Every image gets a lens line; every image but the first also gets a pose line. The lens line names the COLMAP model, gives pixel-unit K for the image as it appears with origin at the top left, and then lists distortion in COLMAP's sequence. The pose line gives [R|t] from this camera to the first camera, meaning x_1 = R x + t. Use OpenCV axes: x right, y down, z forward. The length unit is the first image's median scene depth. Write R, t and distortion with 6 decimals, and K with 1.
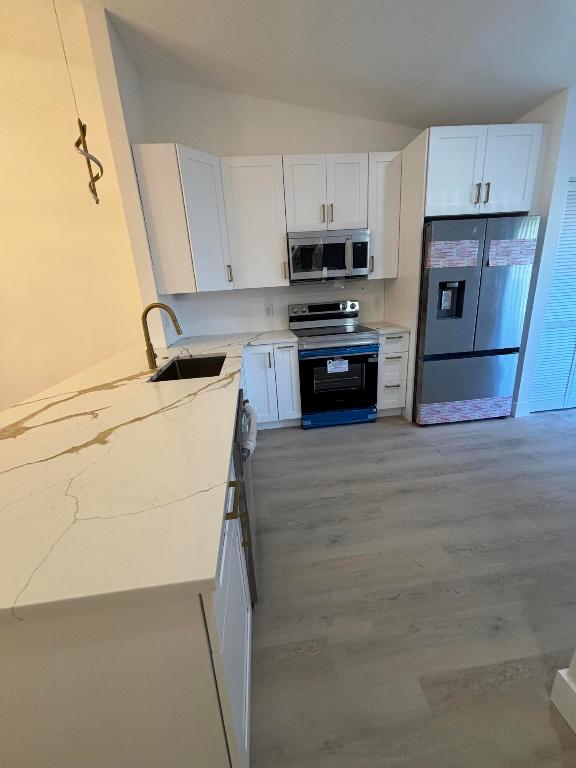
lens RADIAL K [[312.0, 0, 284.2], [0, 312.0, 384.0], [0, 0, 1]] dist [-0.003533, 0.000515]
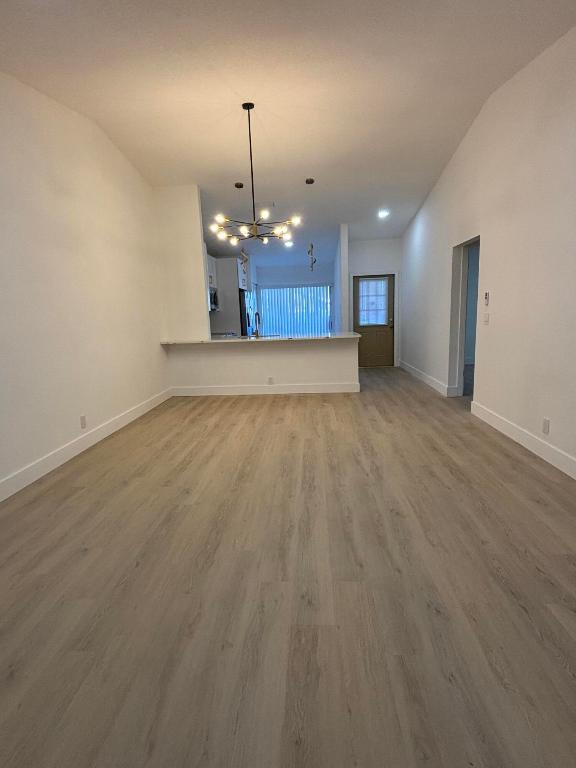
lens RADIAL K [[401.2, 0, 288.5], [0, 401.2, 385.3], [0, 0, 1]] dist [-0.002294, -0.004195]
pose [[0.174471, -0.123082, 0.976939, -2.688665], [0.318704, 0.945809, 0.062243, 0.147745], [-0.931659, 0.300494, 0.204243, 0.160682]]
